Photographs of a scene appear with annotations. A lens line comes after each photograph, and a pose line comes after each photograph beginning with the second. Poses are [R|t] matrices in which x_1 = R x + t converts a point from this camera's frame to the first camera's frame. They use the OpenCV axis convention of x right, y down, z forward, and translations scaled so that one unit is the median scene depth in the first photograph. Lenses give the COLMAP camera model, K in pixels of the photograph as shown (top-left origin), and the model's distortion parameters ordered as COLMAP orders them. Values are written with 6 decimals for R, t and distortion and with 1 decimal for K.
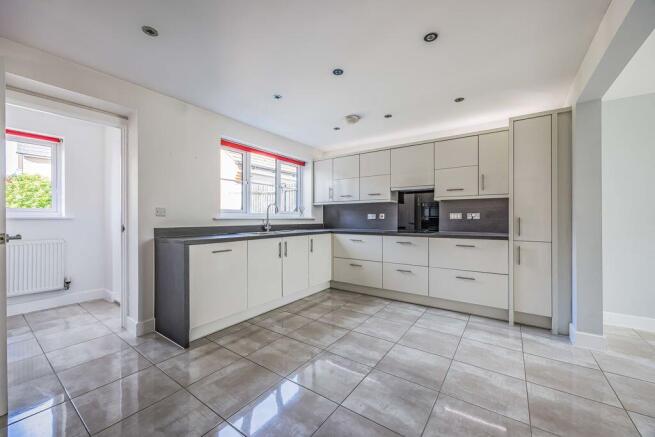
lens RADIAL K [[258.2, 0, 325.5], [0, 258.2, 218.5], [0, 0, 1]] dist [-0.000496, 0.000030]
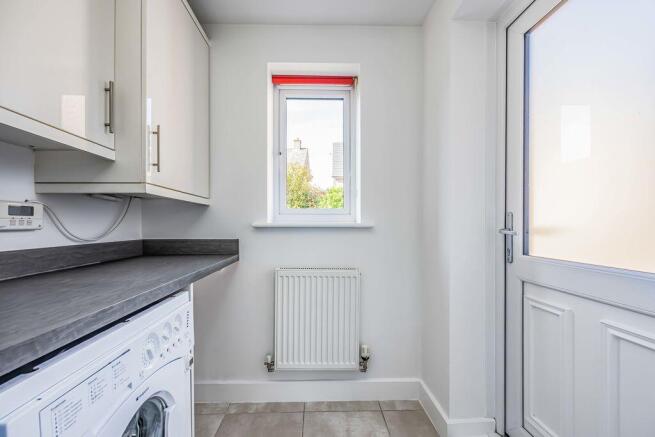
lens RADIAL K [[258.2, 0, 323.8], [0, 258.2, 224.2], [0, 0, 1]] dist [-0.000496, 0.000030]
pose [[0.603565, -0.006152, -0.797290, -0.638118], [-0.001734, 0.999958, -0.009028, 0.000028], [0.797312, 0.006831, 0.603528, 0.625766]]
